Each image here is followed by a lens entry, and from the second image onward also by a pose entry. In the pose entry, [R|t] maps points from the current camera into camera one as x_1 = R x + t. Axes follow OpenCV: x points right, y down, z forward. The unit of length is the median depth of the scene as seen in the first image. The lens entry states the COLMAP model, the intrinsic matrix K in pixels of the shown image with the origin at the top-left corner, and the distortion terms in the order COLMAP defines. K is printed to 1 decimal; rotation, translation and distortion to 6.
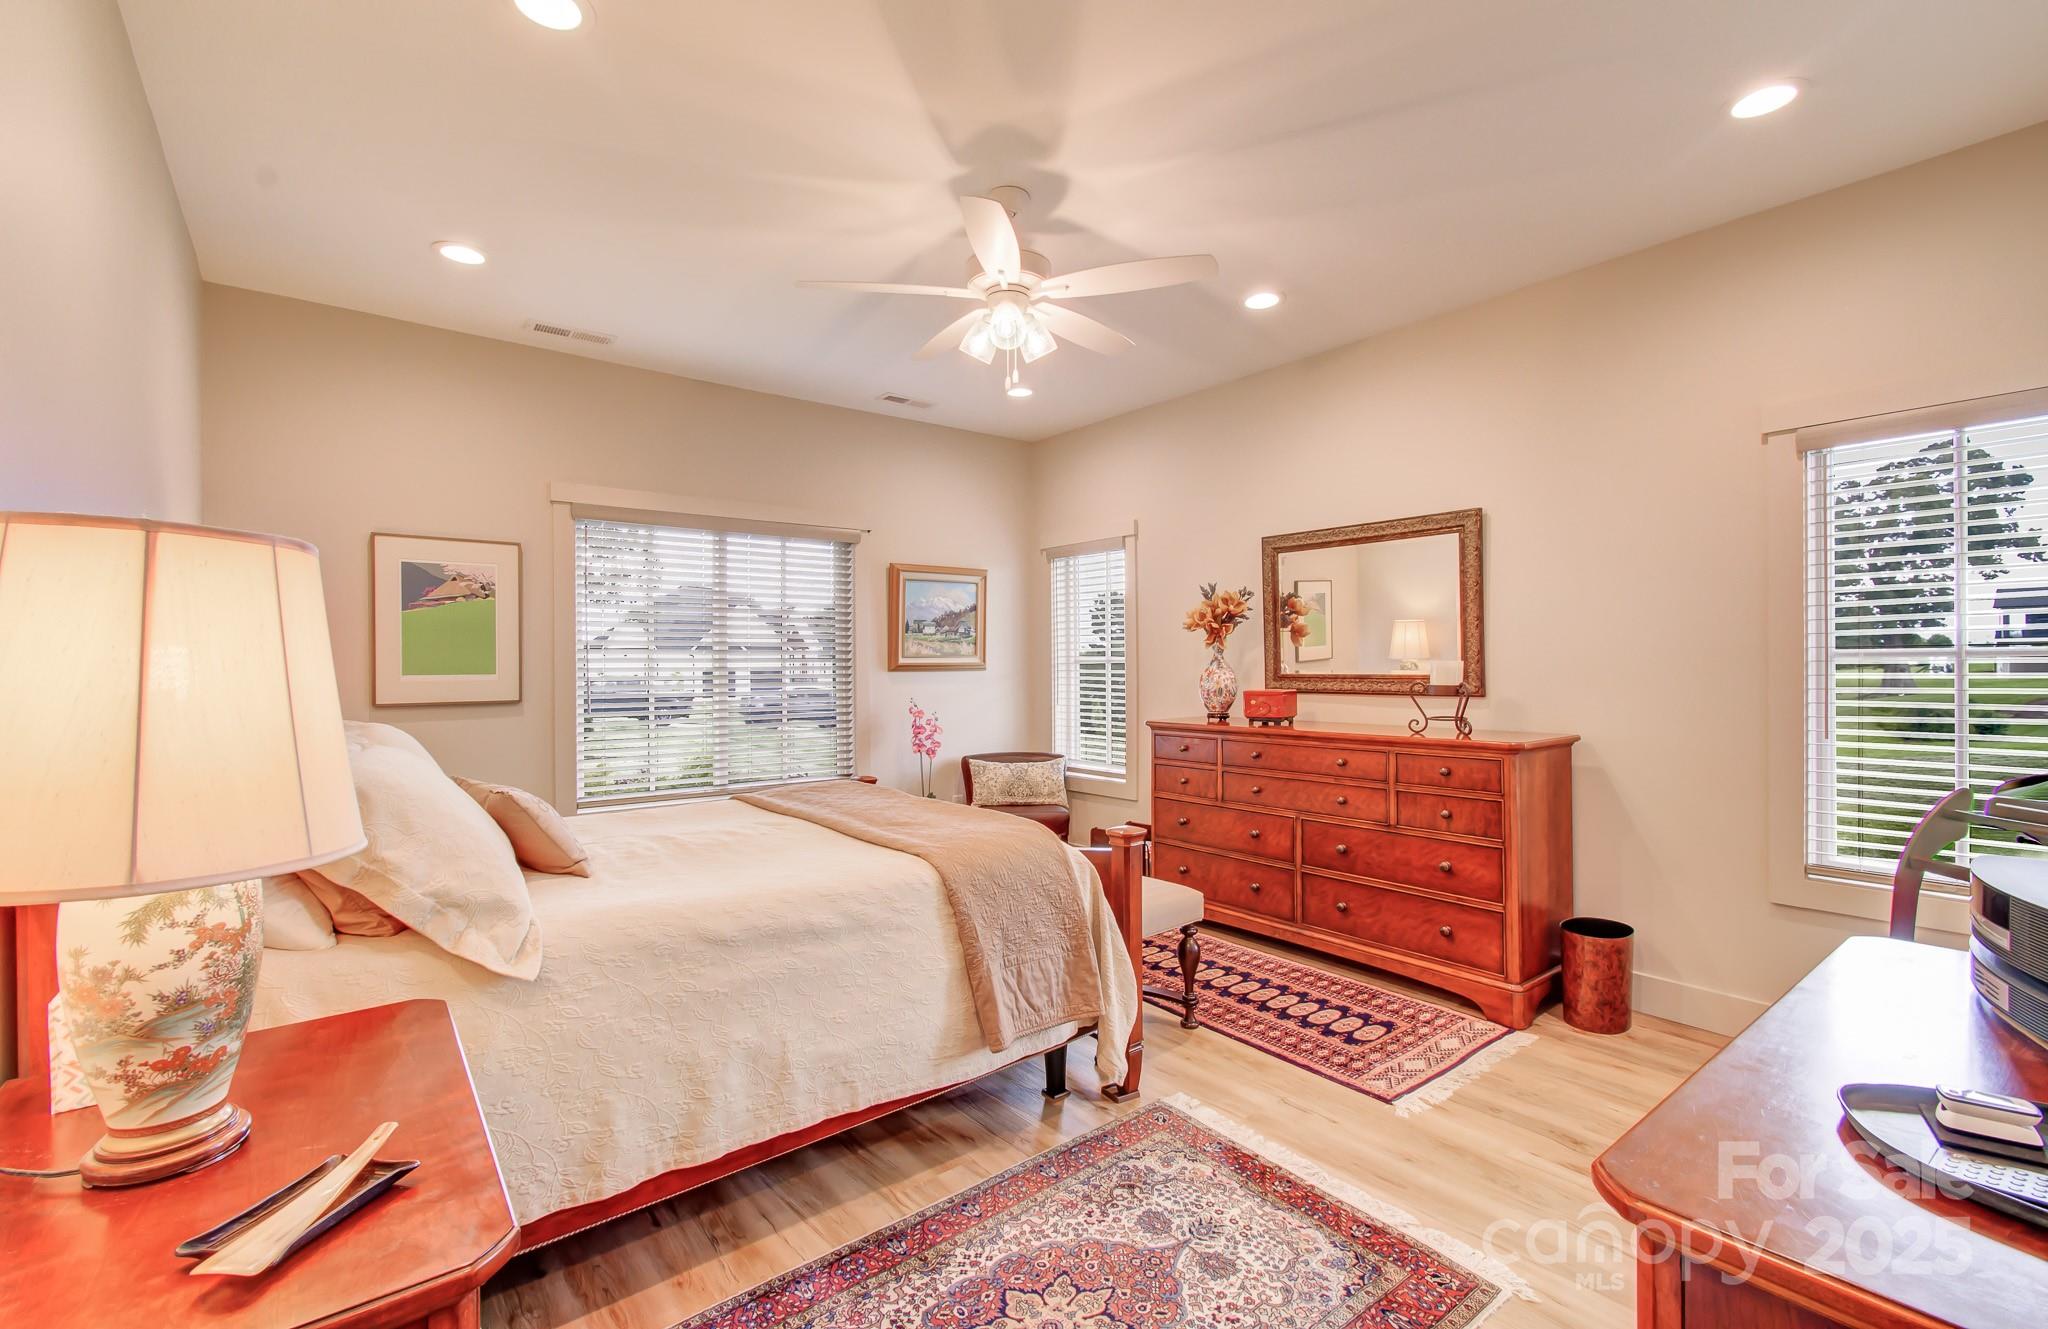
lens RADIAL K [[890.6, 0, 1024.0], [0, 890.6, 664.5], [0, 0, 1]] dist [0.000129, 0.000137]
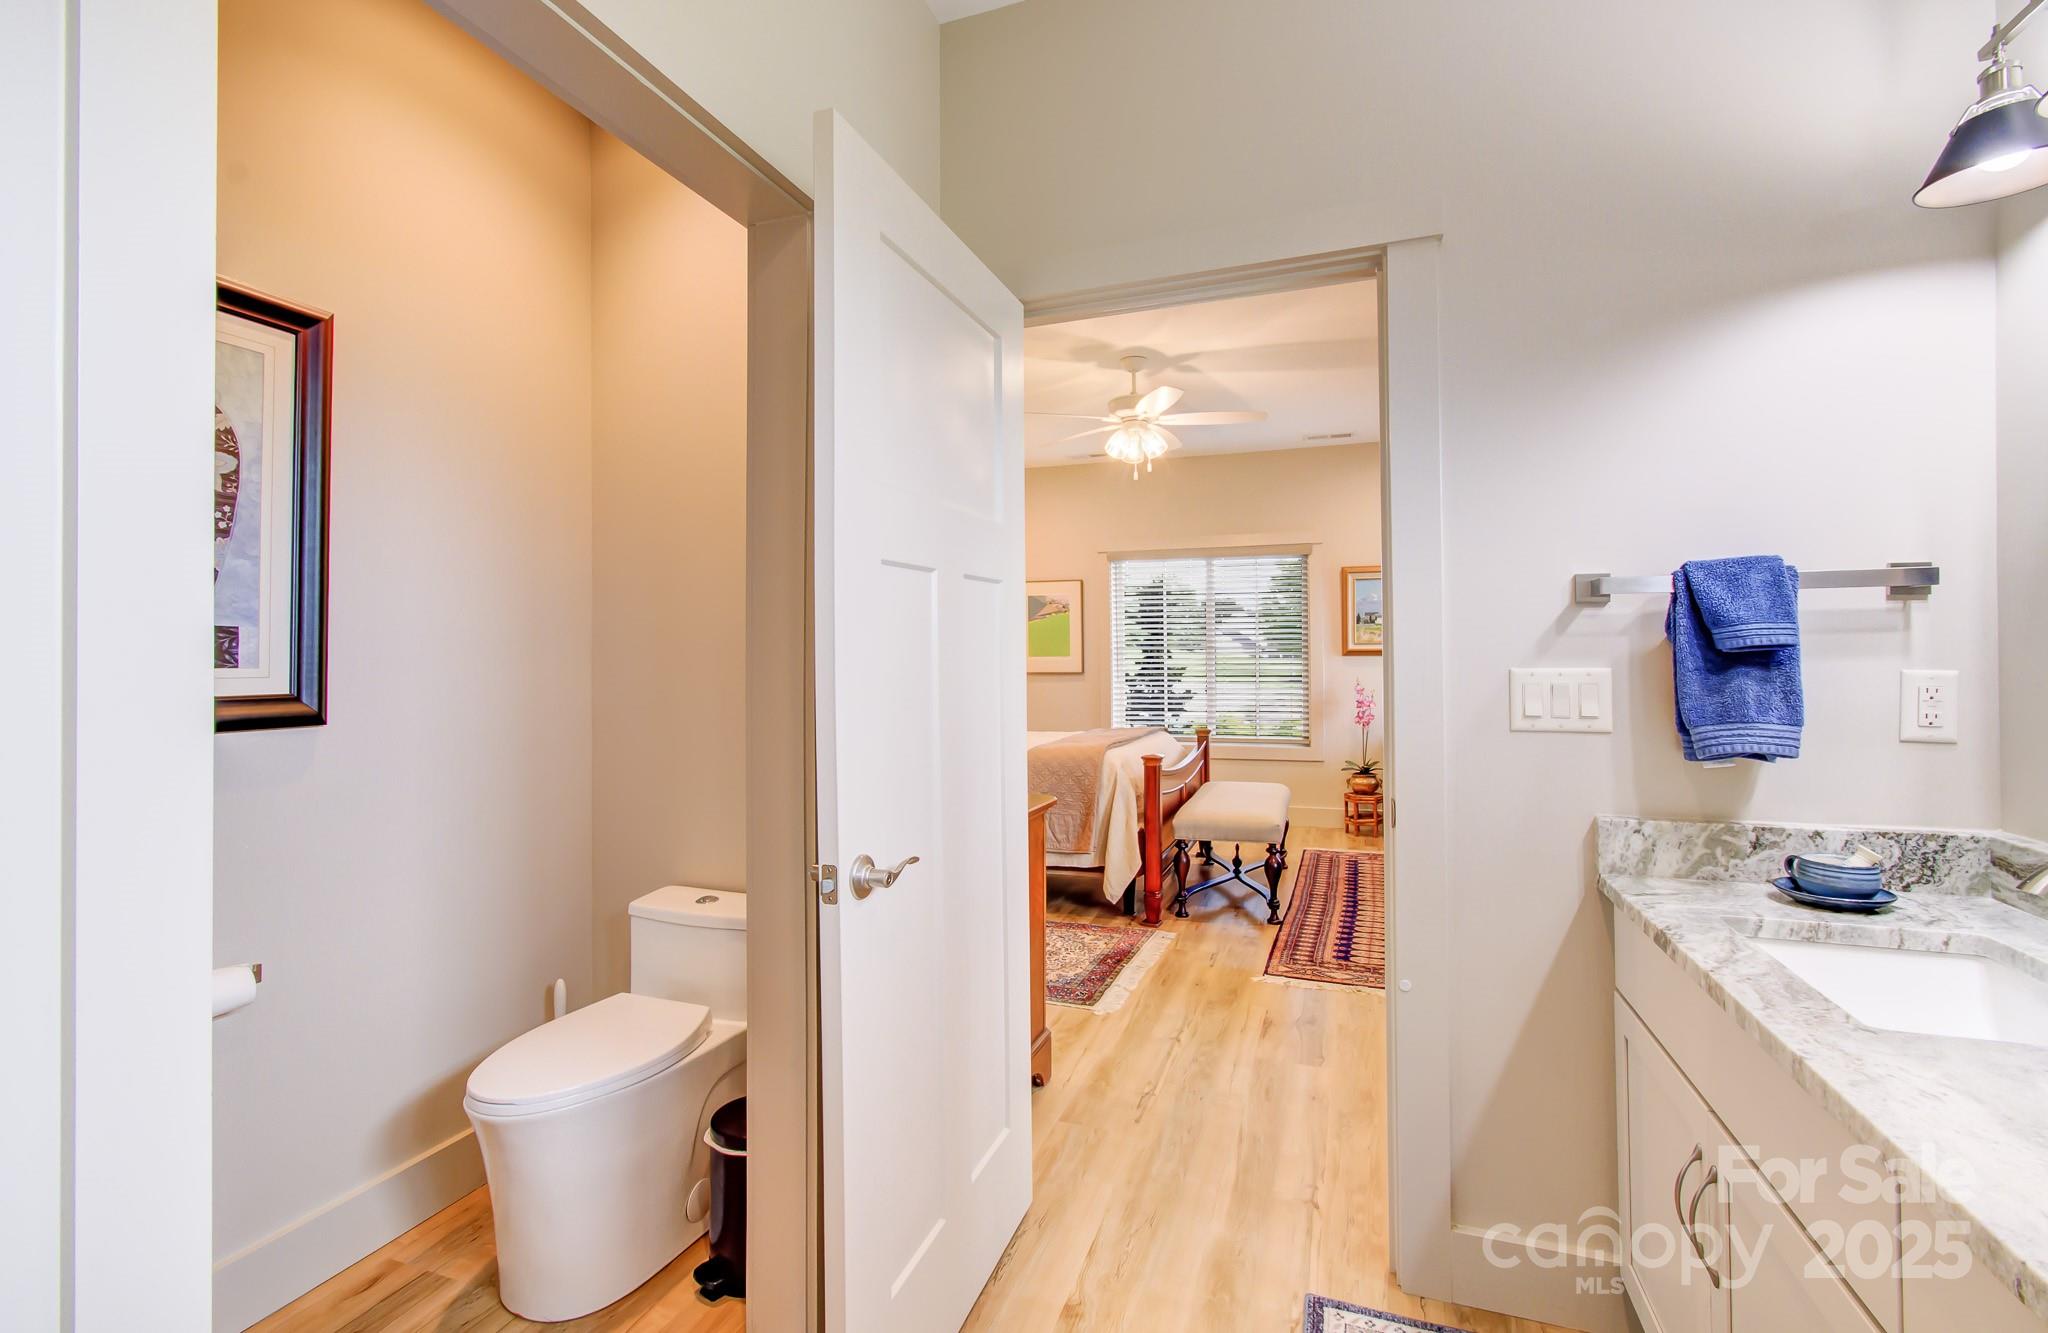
lens RADIAL K [[898.1, 0, 1024.0], [0, 898.1, 666.5], [0, 0, 1]] dist [0.000457, 0.000148]
pose [[0.527038, 0.017825, -0.849655, 1.151664], [-0.000044, 0.999781, 0.020947, -0.006083], [0.849842, -0.011002, 0.526923, -0.023349]]
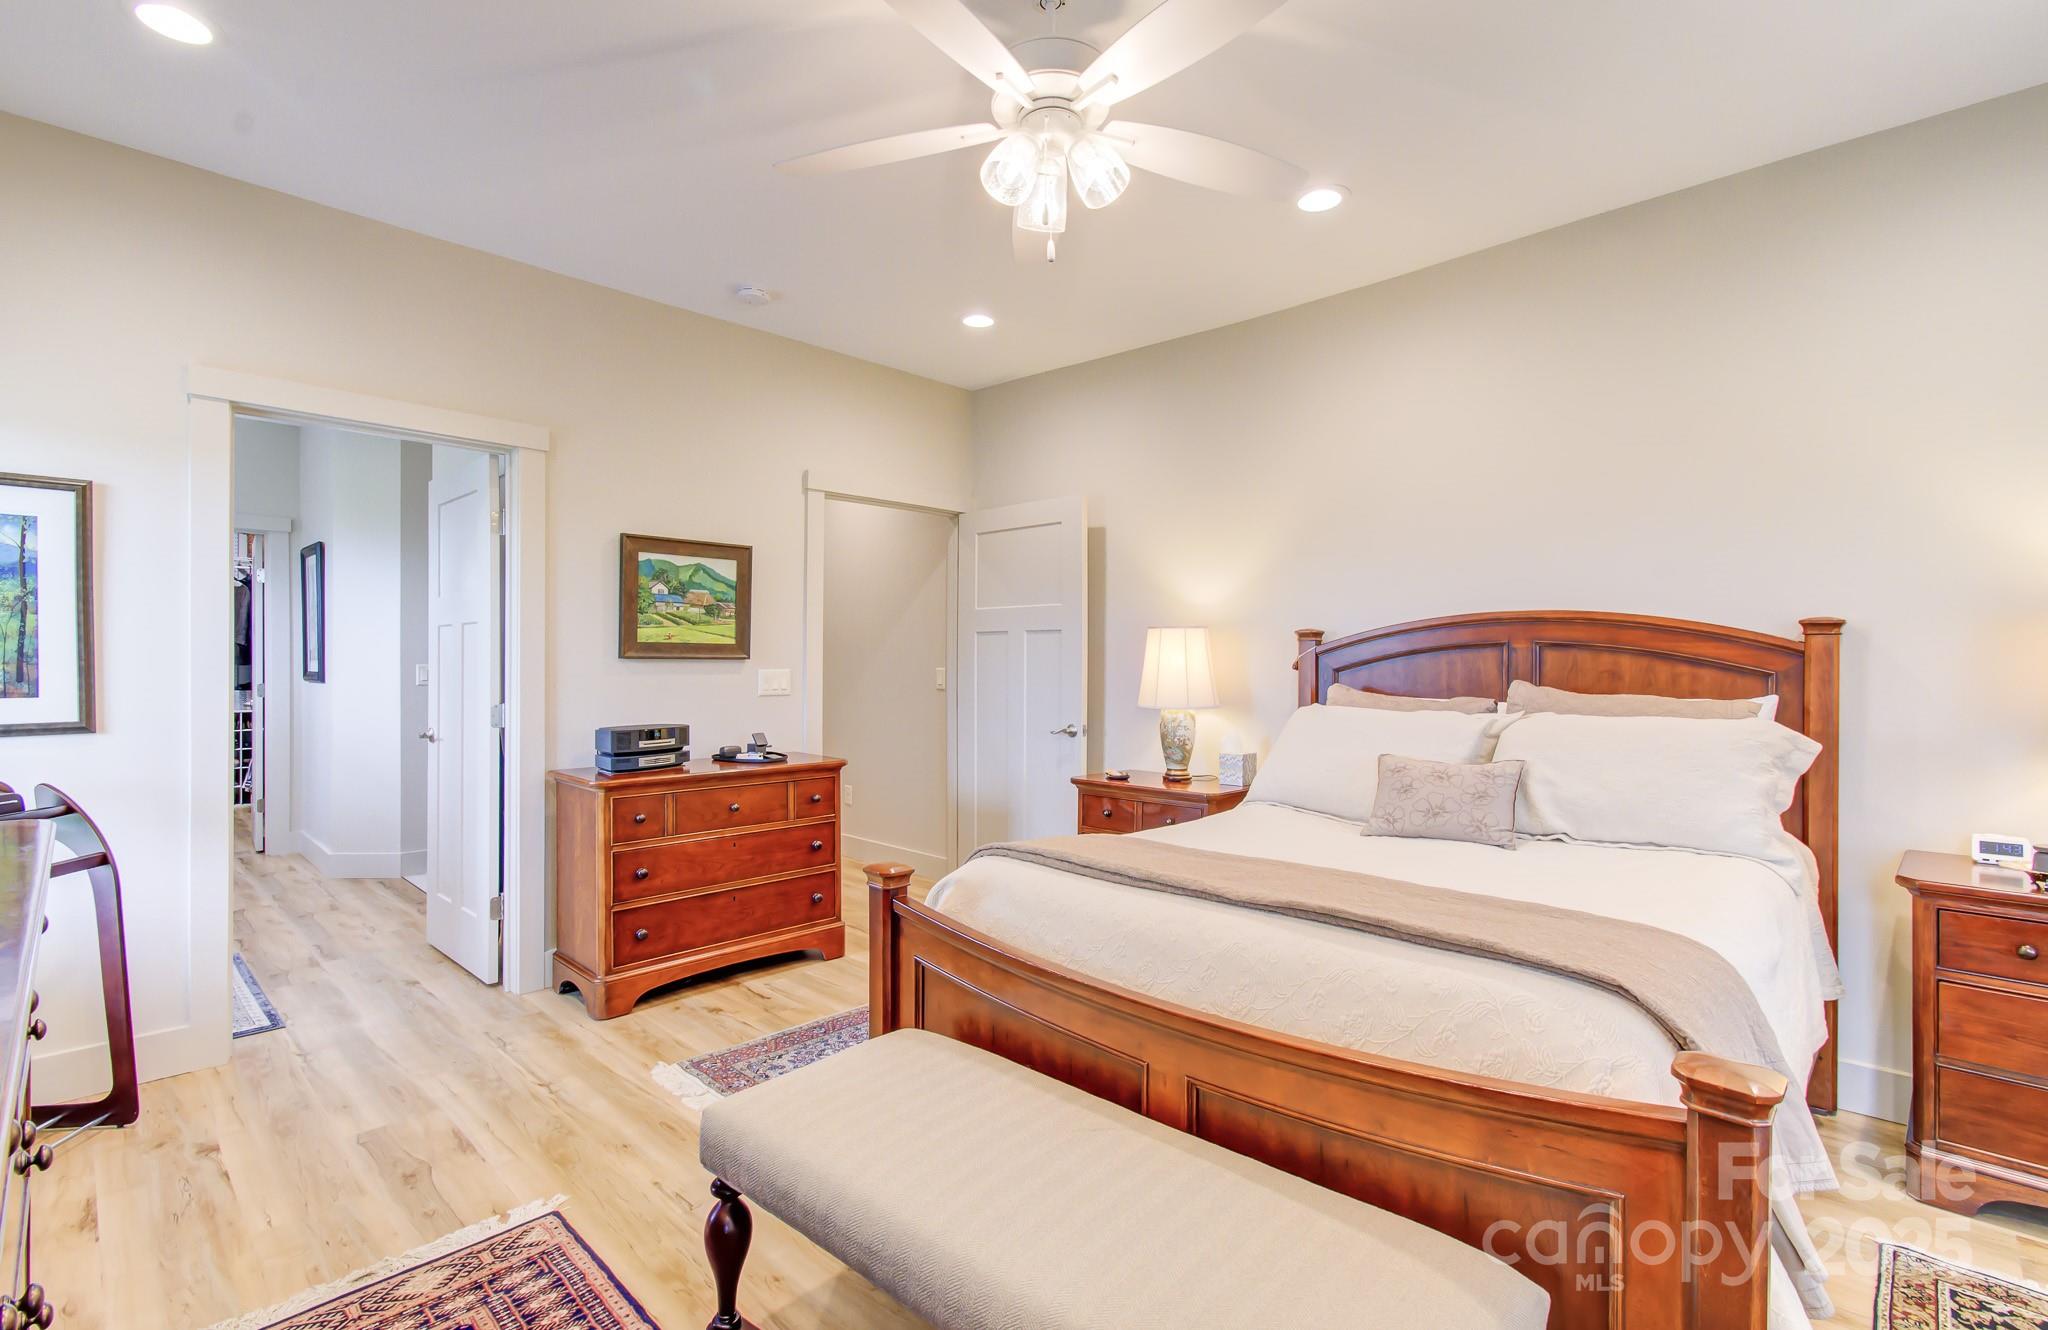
lens RADIAL K [[901.1, 0, 1021.7], [0, 901.1, 666.2], [0, 0, 1]] dist [0.002437, 0.000448]
pose [[-0.988022, 0.016563, -0.153419, 0.094032], [0.015745, 0.999855, 0.006547, 0.003117], [0.153505, 0.004053, -0.988140, 1.563952]]
